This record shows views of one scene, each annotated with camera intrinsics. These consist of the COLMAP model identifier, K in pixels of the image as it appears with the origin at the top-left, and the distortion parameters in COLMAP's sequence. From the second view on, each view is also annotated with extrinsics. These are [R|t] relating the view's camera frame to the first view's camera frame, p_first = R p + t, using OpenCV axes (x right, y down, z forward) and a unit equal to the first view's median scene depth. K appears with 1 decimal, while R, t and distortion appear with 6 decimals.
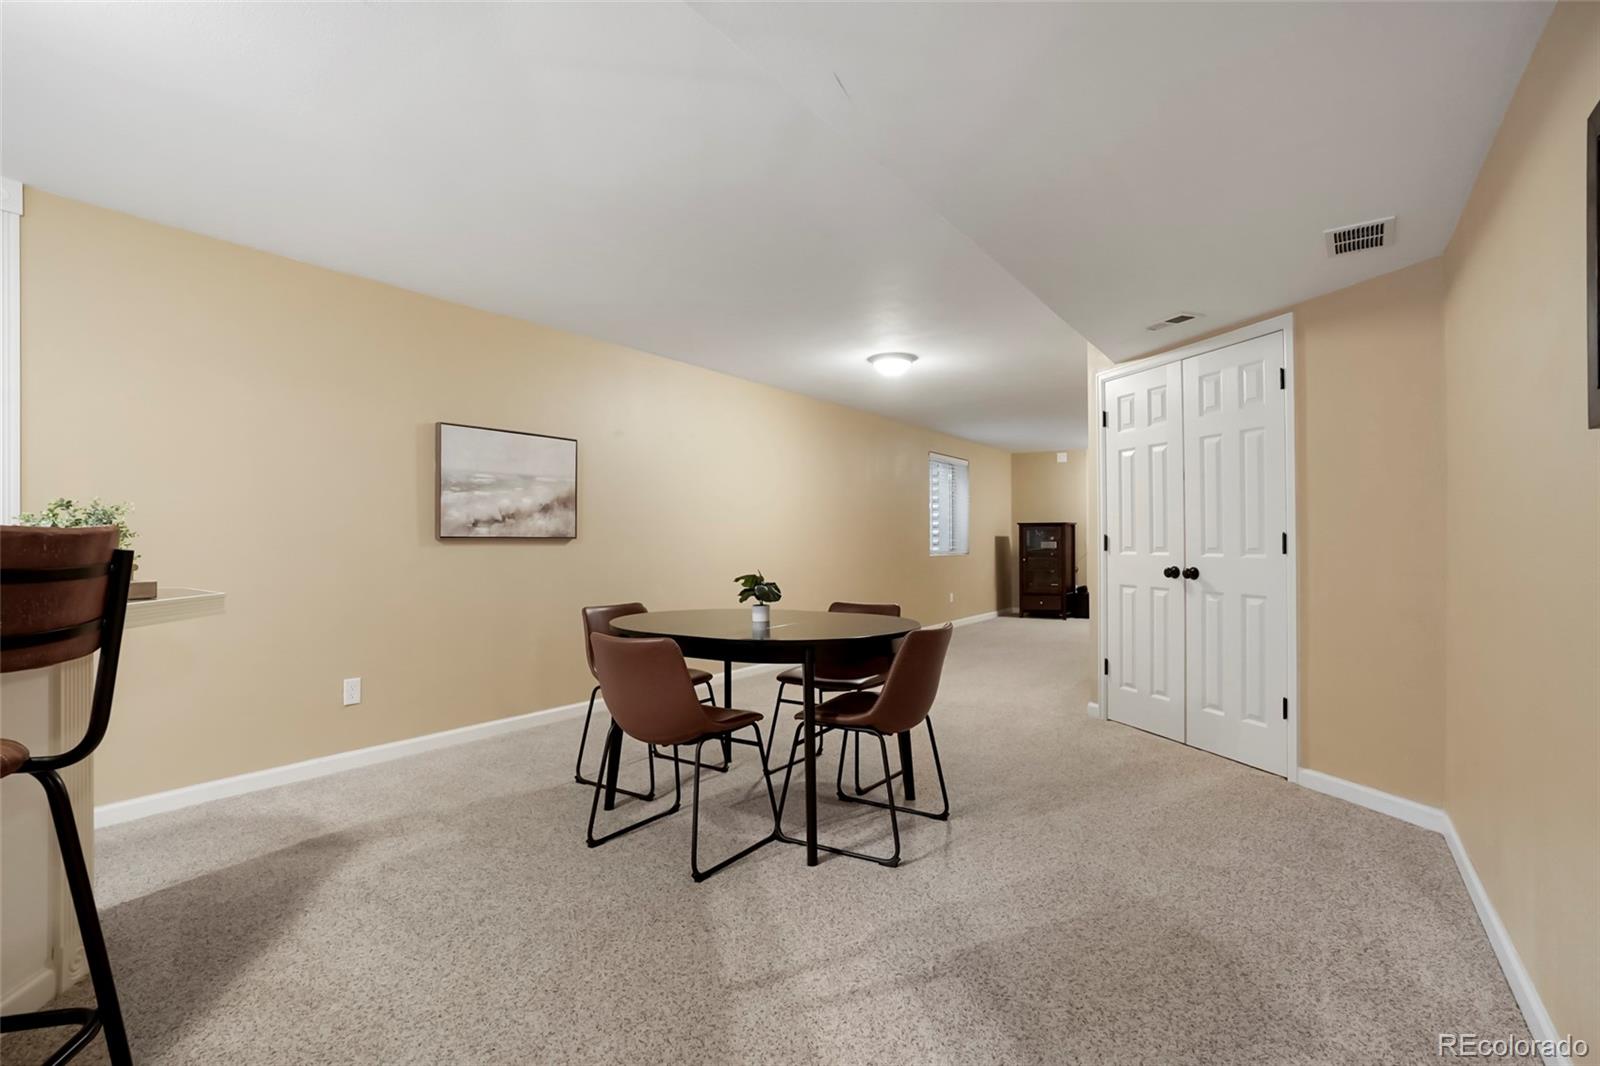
lens RADIAL K [[788.8, 0, 789.7], [0, 788.8, 535.1], [0, 0, 1]] dist [-0.038742, 0.010789]
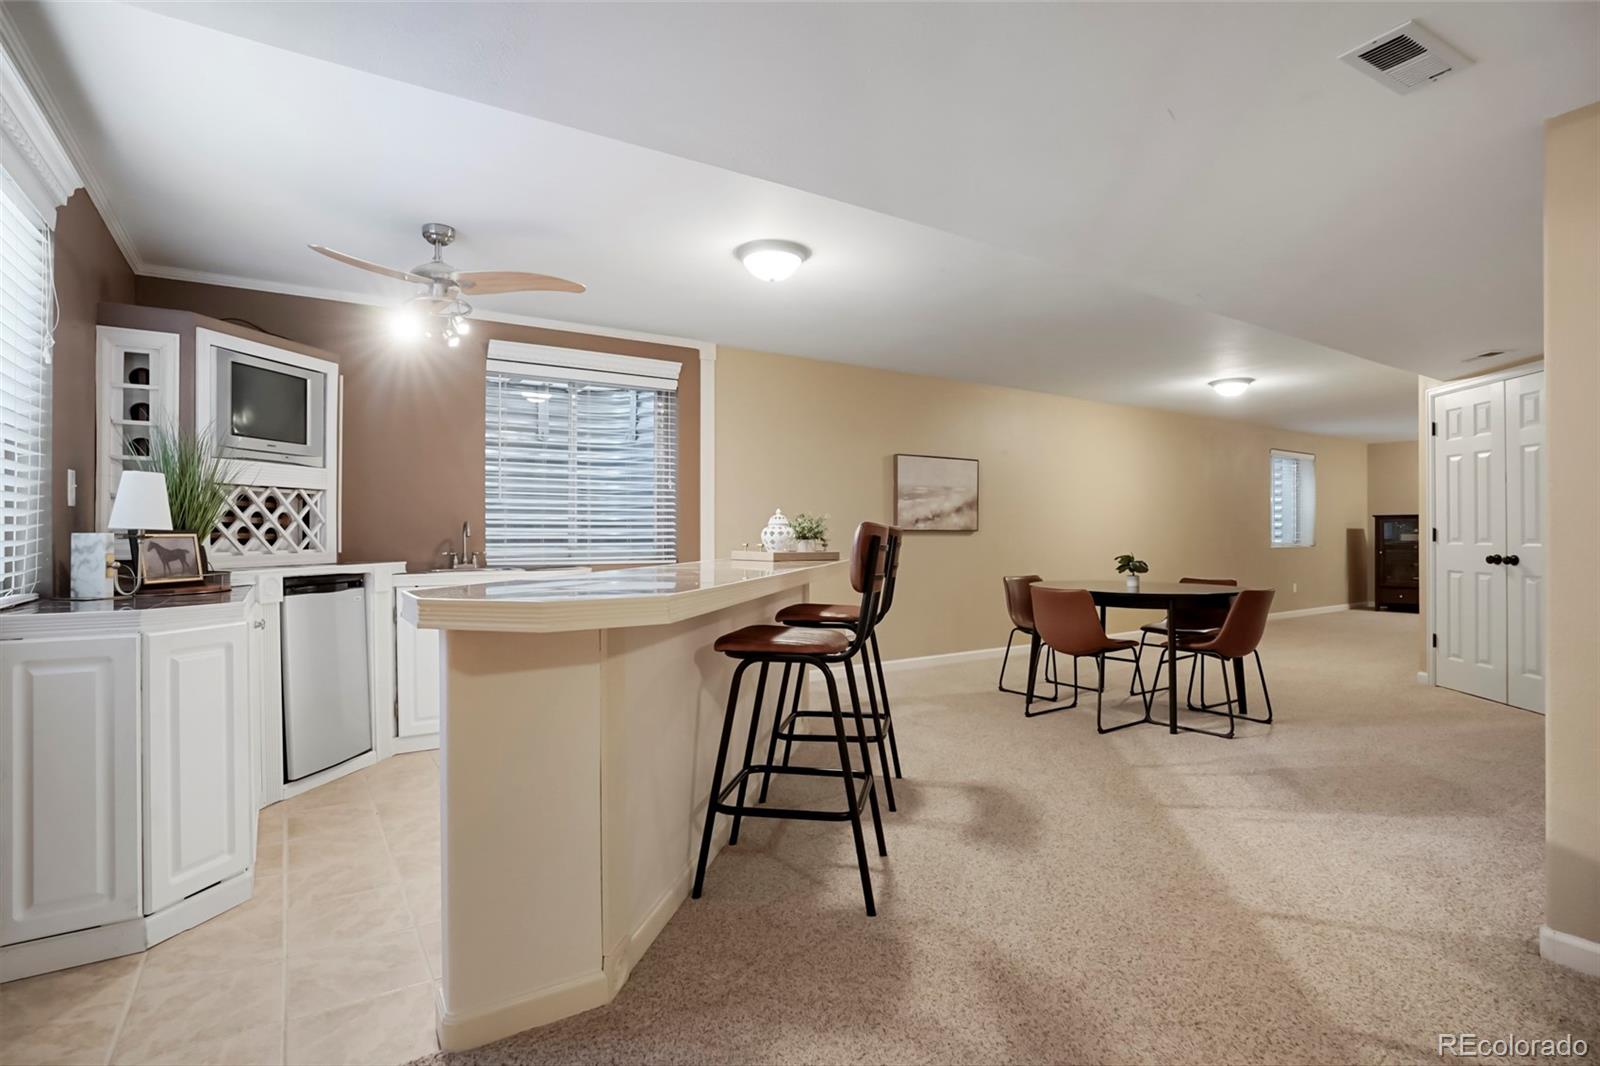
lens RADIAL K [[788.8, 0, 795.3], [0, 788.8, 537.1], [0, 0, 1]] dist [-0.038742, 0.010789]
pose [[0.927969, 0.002329, -0.372651, -0.060990], [0.002337, 0.999924, 0.012069, -0.002967], [0.372651, -0.012070, 0.927893, -0.491882]]
